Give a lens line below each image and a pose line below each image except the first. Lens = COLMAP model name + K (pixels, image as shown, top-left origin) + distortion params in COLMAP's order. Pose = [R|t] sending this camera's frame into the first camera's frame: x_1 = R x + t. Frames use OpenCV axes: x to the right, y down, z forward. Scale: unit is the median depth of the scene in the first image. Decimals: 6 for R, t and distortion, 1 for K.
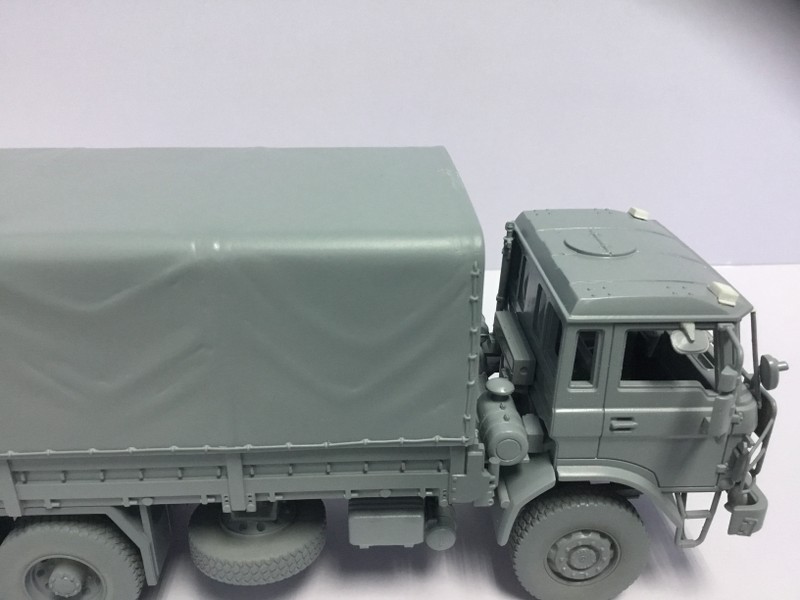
lens RADIAL K [[717.3, 0, 400.0], [0, 717.3, 300.0], [0, 0, 1]] dist [0.113259, -0.221537]
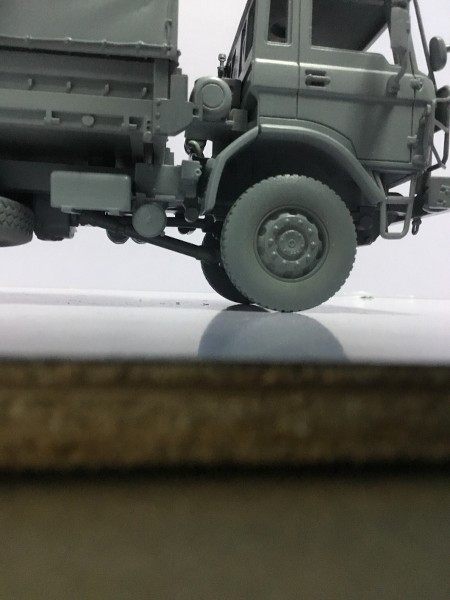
lens RADIAL K [[536.6, 0, 225.0], [0, 536.6, 300.0], [0, 0, 1]] dist [0.141369, -0.209988]
pose [[0.995389, 0.024358, 0.092771, 0.102330], [0.015826, 0.912252, -0.409323, 0.795349], [-0.094601, 0.408904, 0.907661, 0.402870]]
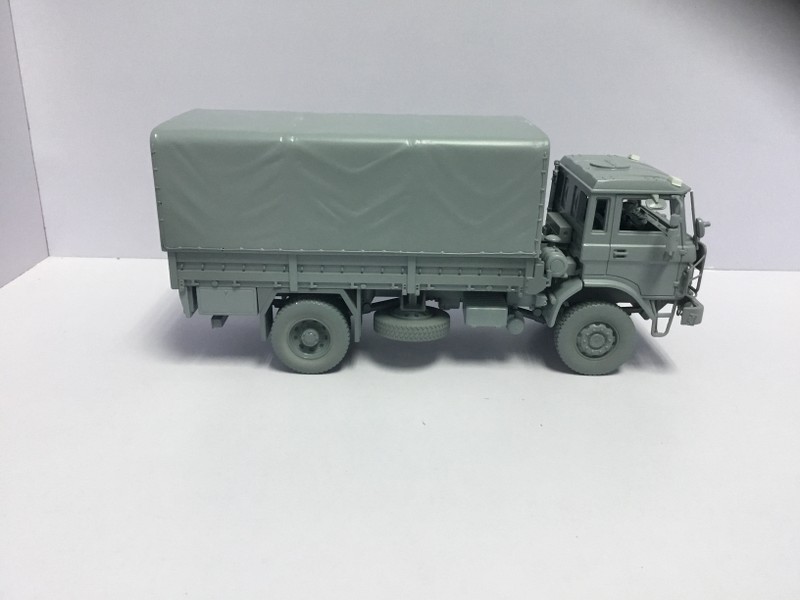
lens RADIAL K [[715.5, 0, 400.0], [0, 715.5, 300.0], [0, 0, 1]] dist [0.141369, -0.209988]
pose [[0.999170, 0.029530, -0.028042, -0.195552], [-0.031671, 0.996350, -0.079275, 0.447486], [0.025599, 0.080098, 0.996458, -0.832127]]
